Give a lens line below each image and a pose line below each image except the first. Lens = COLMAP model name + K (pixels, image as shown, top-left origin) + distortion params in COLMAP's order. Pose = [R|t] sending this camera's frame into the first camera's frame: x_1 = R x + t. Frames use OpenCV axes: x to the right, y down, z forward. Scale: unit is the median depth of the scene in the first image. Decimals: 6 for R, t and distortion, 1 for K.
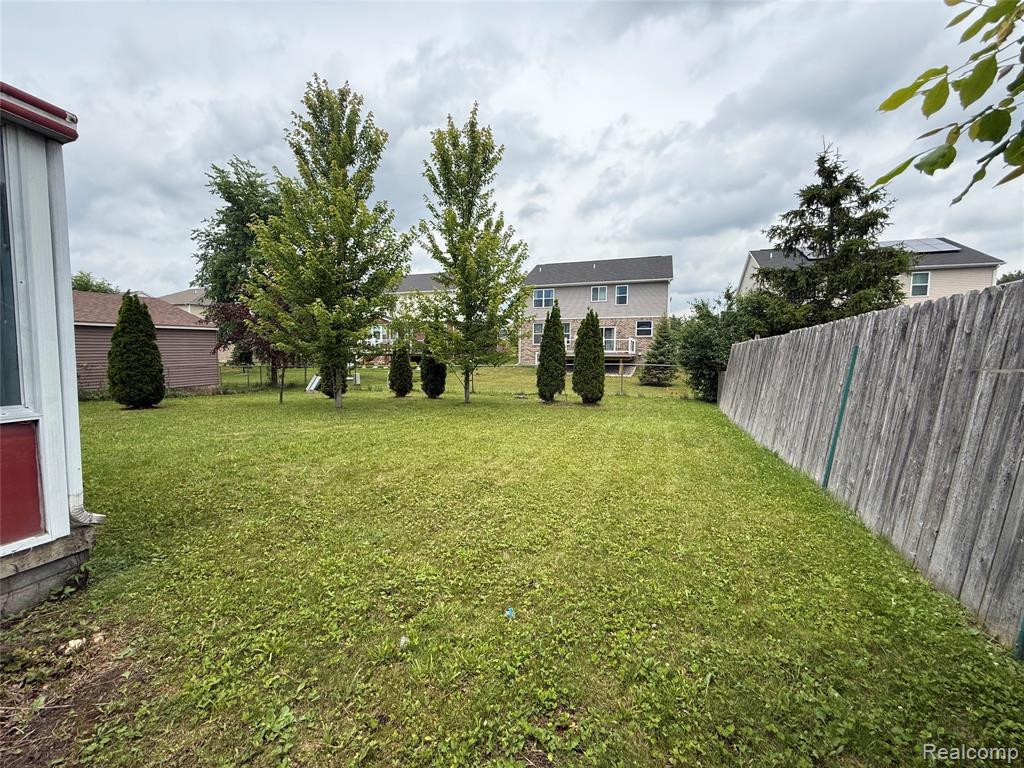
lens RADIAL K [[408.4, 0, 512.2], [0, 408.4, 382.6], [0, 0, 1]] dist [-0.000243, -0.000760]
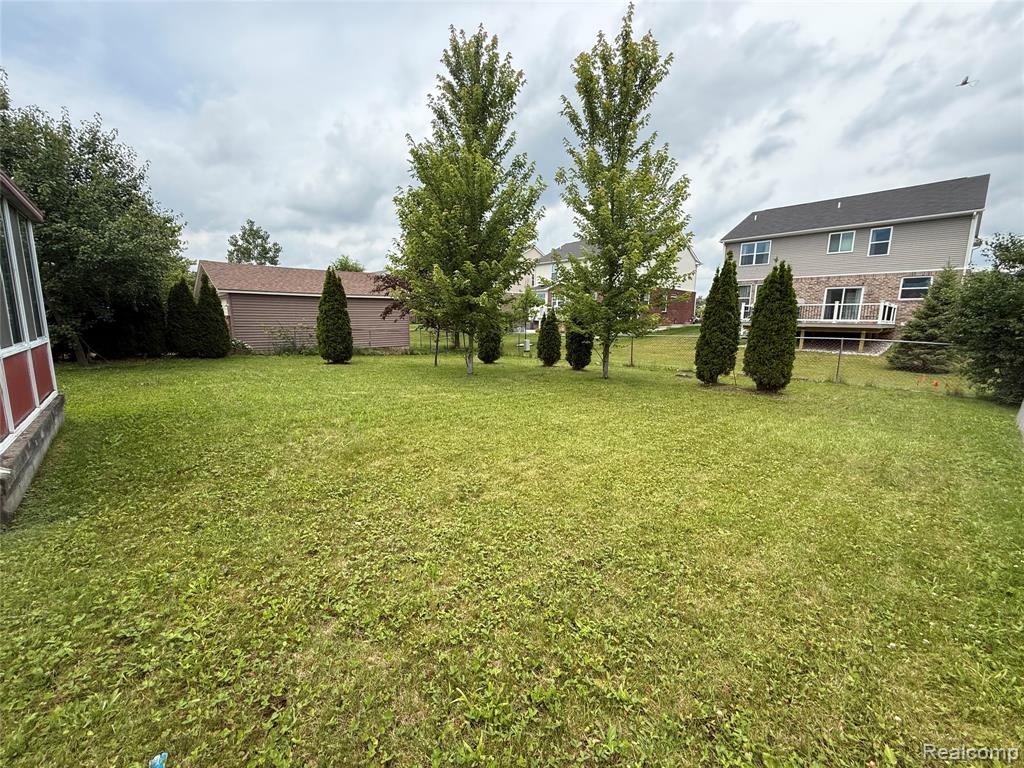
lens RADIAL K [[408.4, 0, 514.6], [0, 408.4, 383.5], [0, 0, 1]] dist [-0.000243, -0.000760]
pose [[0.885040, 0.079826, -0.458619, 0.120437], [-0.042412, 0.994917, 0.091327, -0.010899], [0.463578, -0.061377, 0.883928, 0.130603]]
